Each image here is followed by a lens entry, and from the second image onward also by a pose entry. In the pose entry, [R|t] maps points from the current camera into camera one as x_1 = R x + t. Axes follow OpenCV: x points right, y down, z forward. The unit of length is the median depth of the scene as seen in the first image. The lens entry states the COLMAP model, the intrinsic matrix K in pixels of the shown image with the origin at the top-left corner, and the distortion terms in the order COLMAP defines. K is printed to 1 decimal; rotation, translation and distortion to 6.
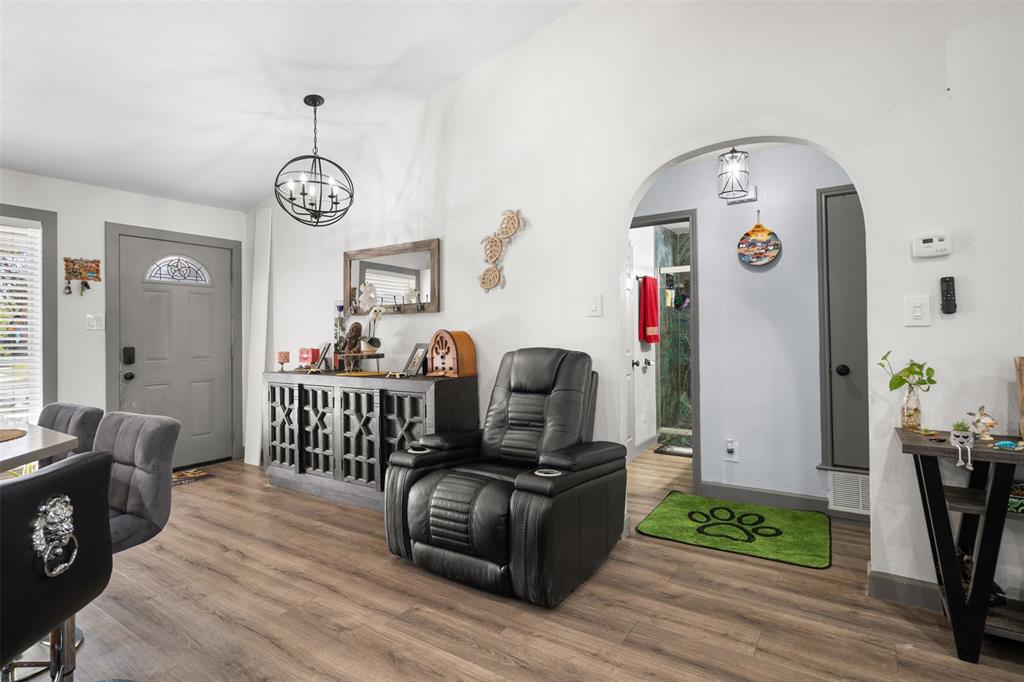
lens RADIAL K [[513.7, 0, 514.2], [0, 513.7, 331.1], [0, 0, 1]] dist [0.004523, 0.000780]
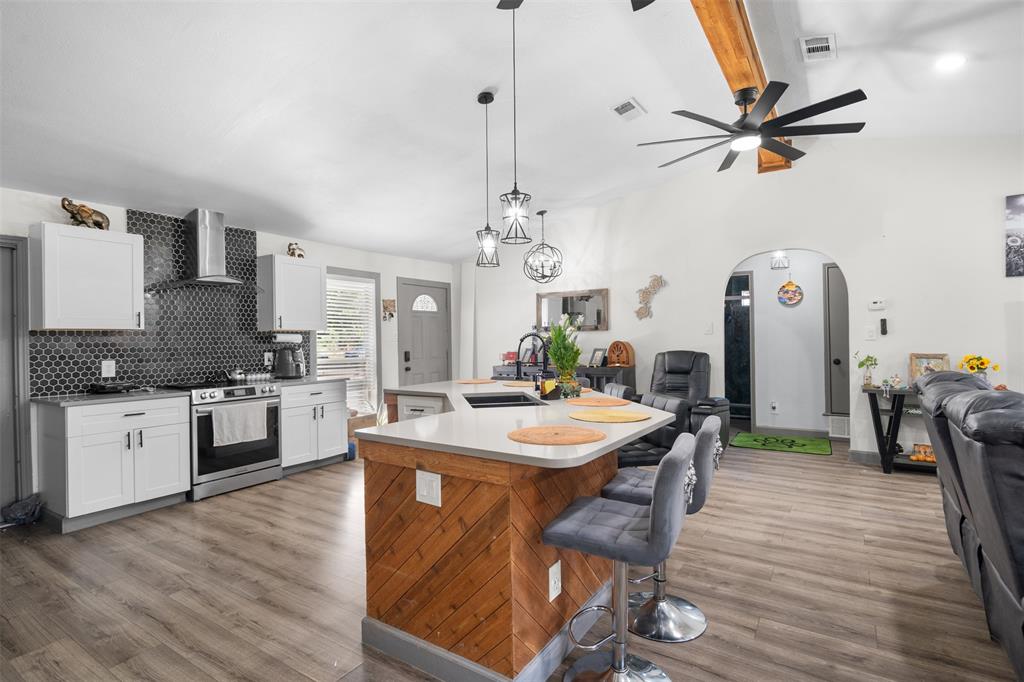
lens RADIAL K [[505.4, 0, 512.0], [0, 505.4, 341.0], [0, 0, 1]] dist [0.001872, -0.000139]
pose [[0.999970, -0.005137, 0.005741, -0.503717], [0.005058, 0.999893, 0.013702, -0.027556], [-0.005811, -0.013672, 0.999890, -0.758126]]
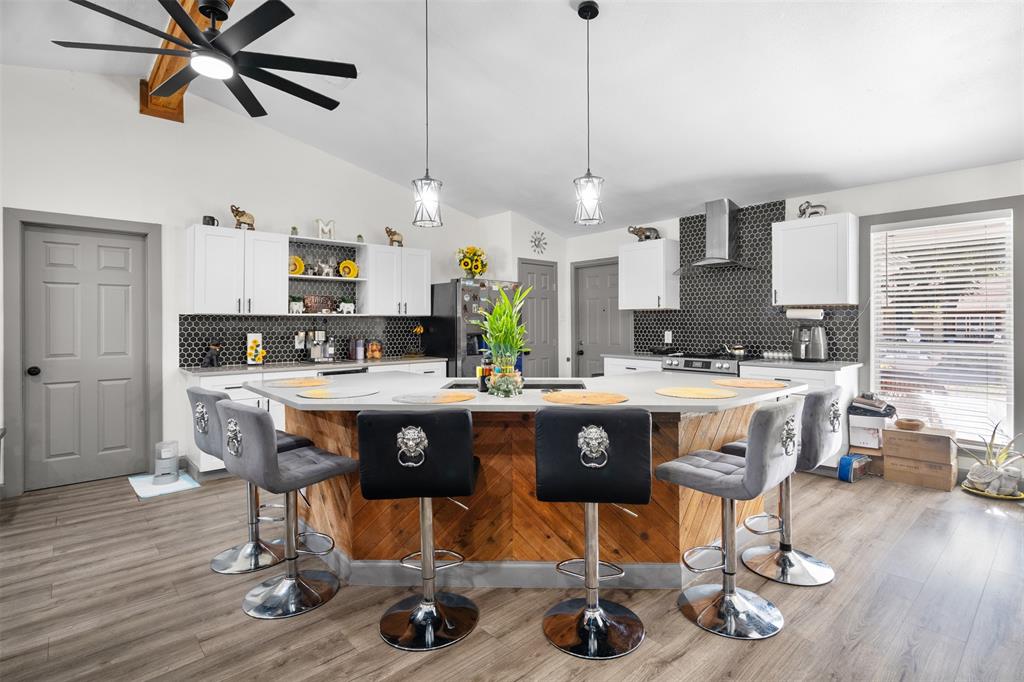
lens RADIAL K [[501.0, 0, 521.7], [0, 501.0, 324.1], [0, 0, 1]] dist [0.005397, 0.000243]
pose [[-0.243165, 0.010499, -0.969928, 0.253835], [0.012959, 0.999887, 0.007574, -0.012387], [0.969898, -0.010728, -0.243273, 0.352682]]
